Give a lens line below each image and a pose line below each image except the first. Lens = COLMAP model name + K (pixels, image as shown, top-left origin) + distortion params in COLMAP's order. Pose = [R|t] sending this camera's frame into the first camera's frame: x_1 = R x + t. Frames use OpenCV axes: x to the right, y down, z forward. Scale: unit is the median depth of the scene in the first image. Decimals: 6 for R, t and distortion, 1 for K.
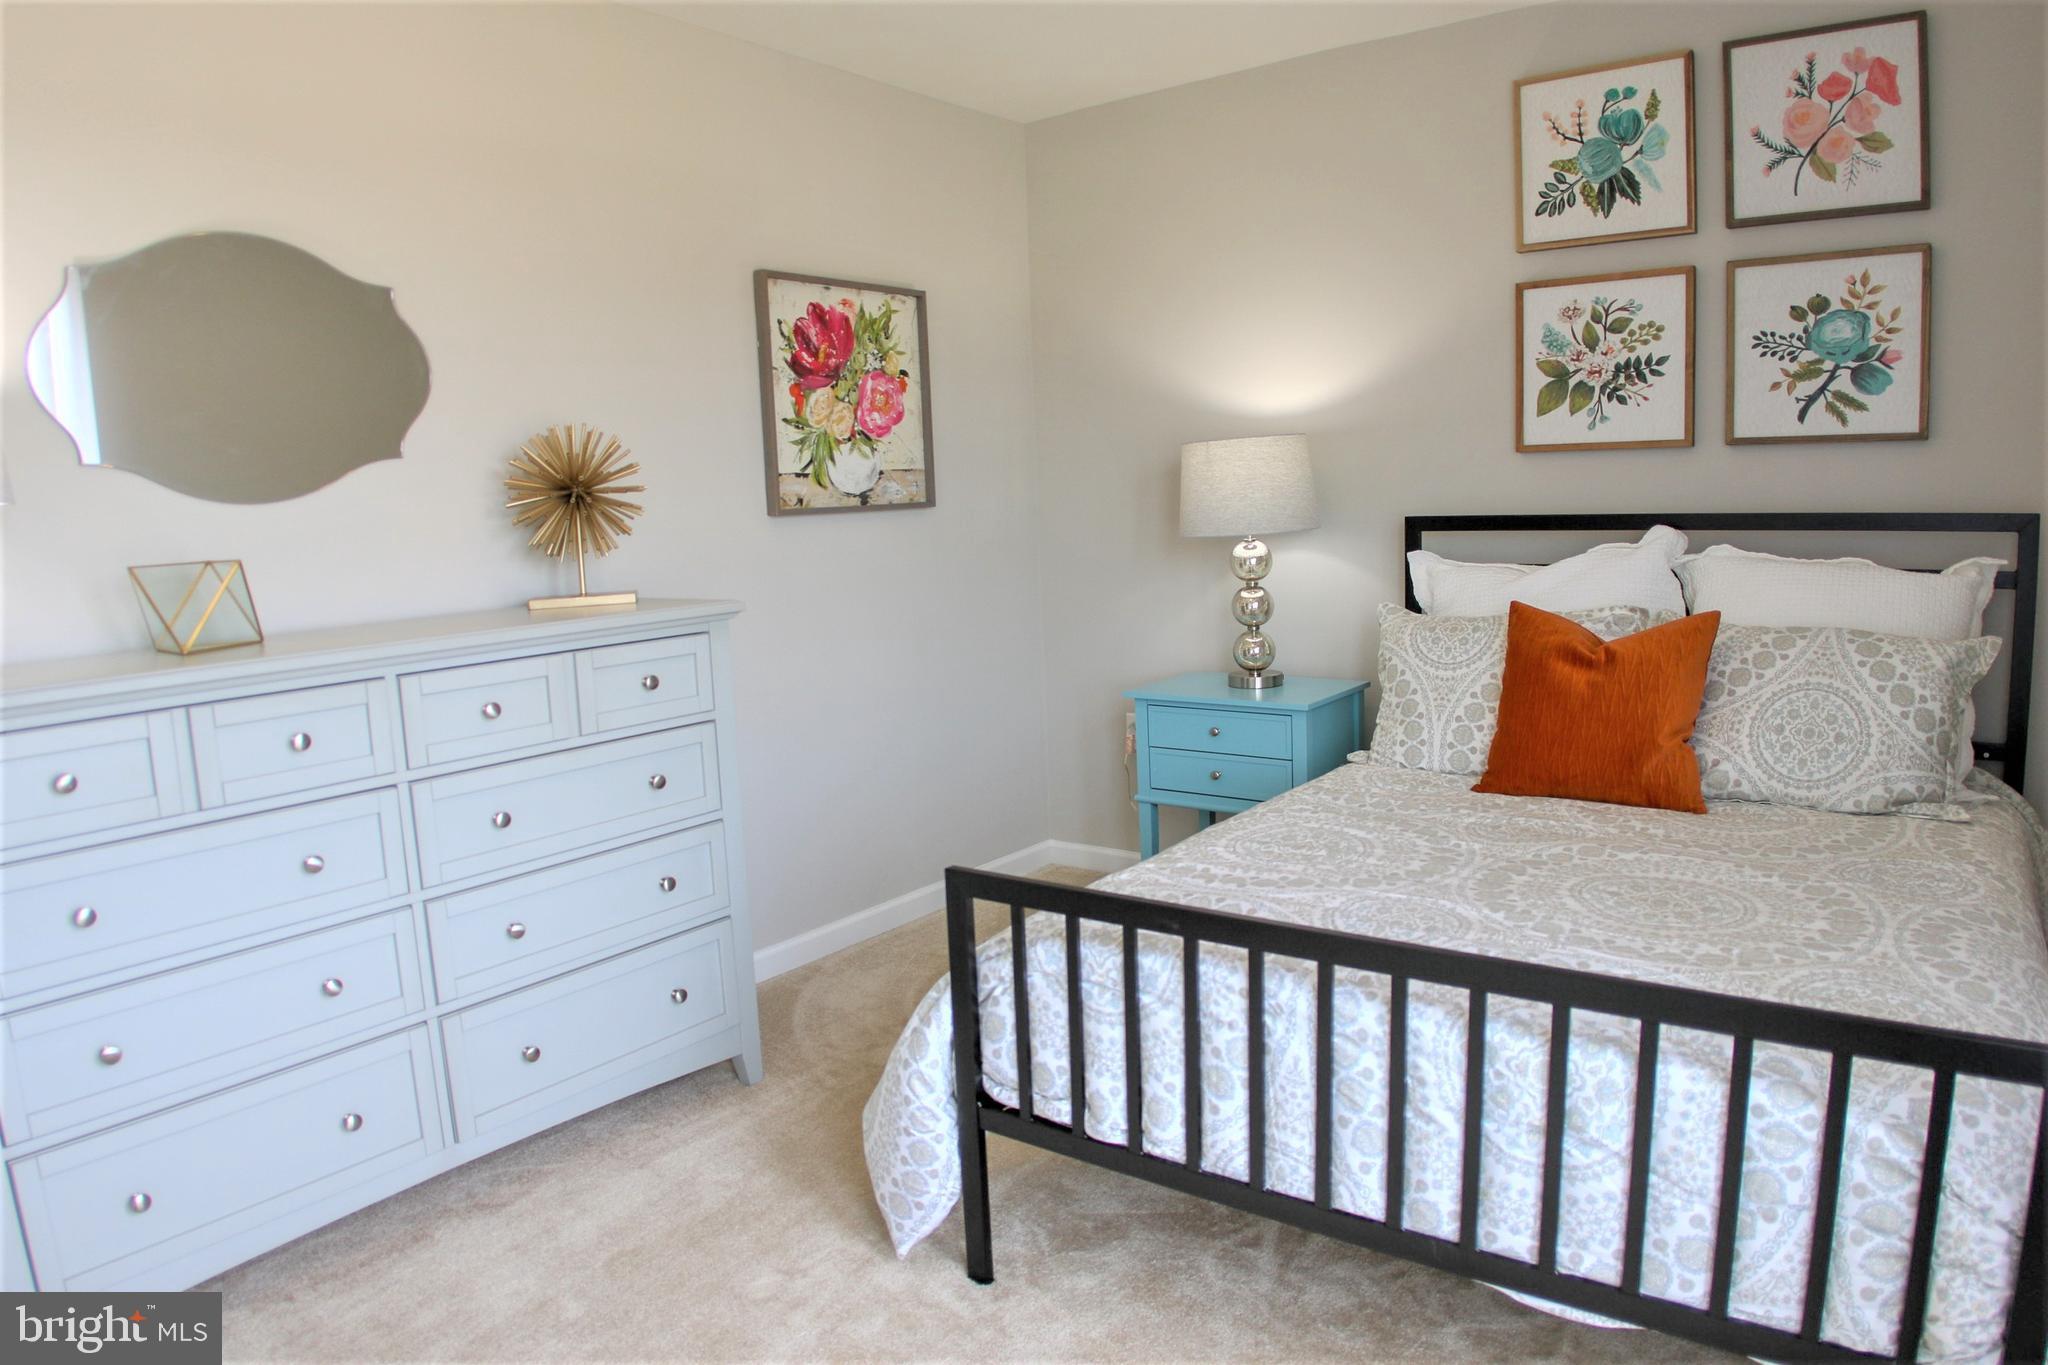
lens RADIAL K [[1321.7, 0, 1024.0], [0, 1321.7, 682.5], [0, 0, 1]] dist [-0.091064, -0.001726]
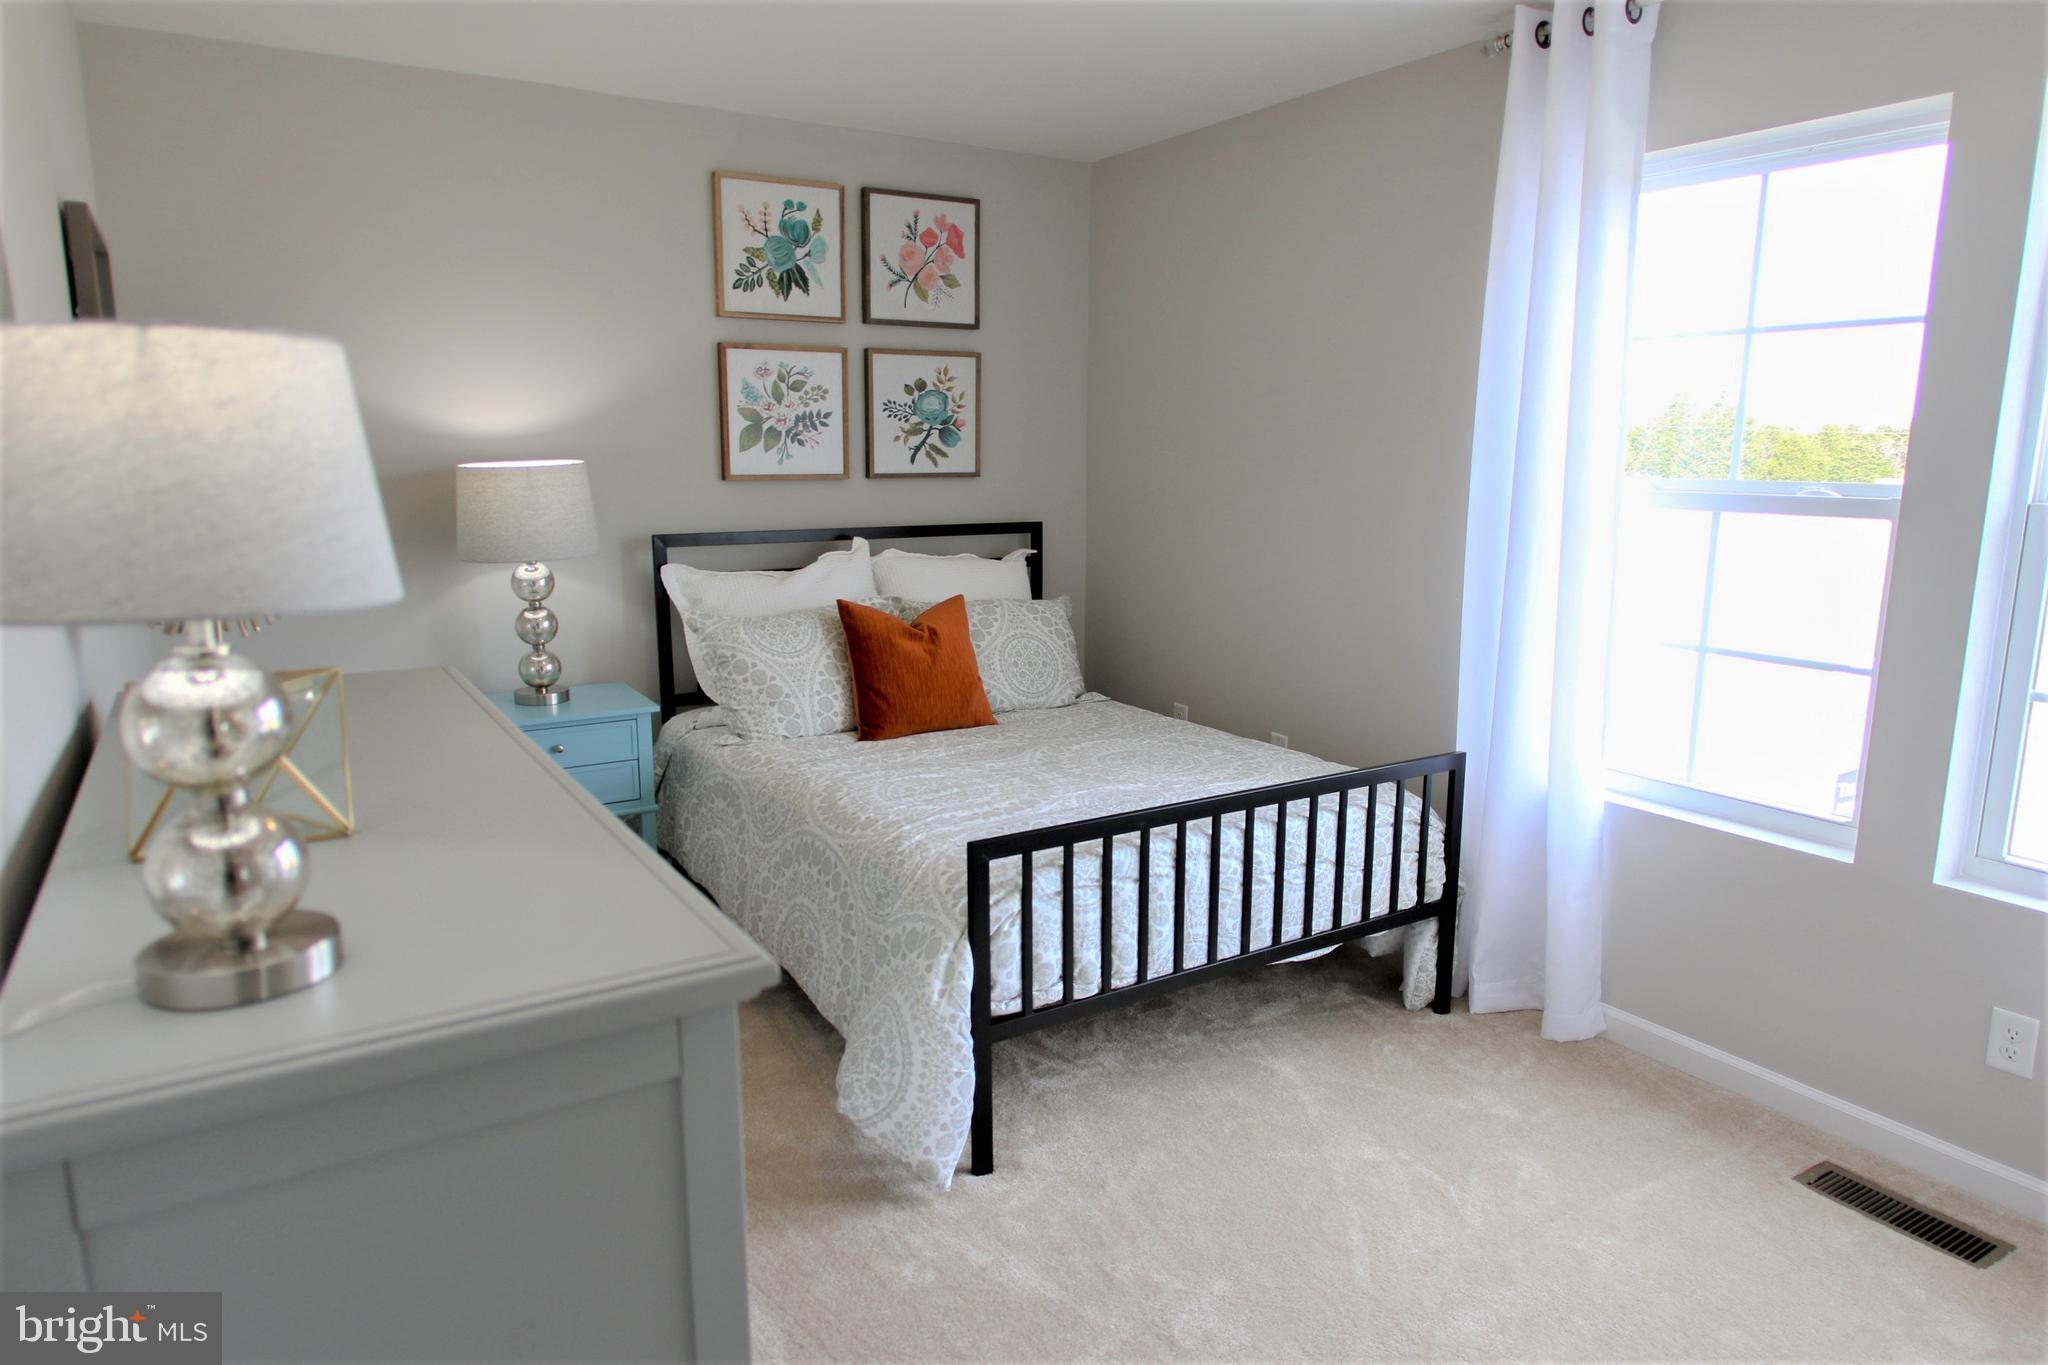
lens RADIAL K [[1296.8, 0, 1024.0], [0, 1296.8, 682.5], [0, 0, 1]] dist [0.030469, -0.000351]
pose [[0.364926, -0.134487, 0.921272, -0.781816], [0.117367, 0.988264, 0.097776, -0.084868], [-0.923609, 0.072446, 0.376427, 0.324657]]
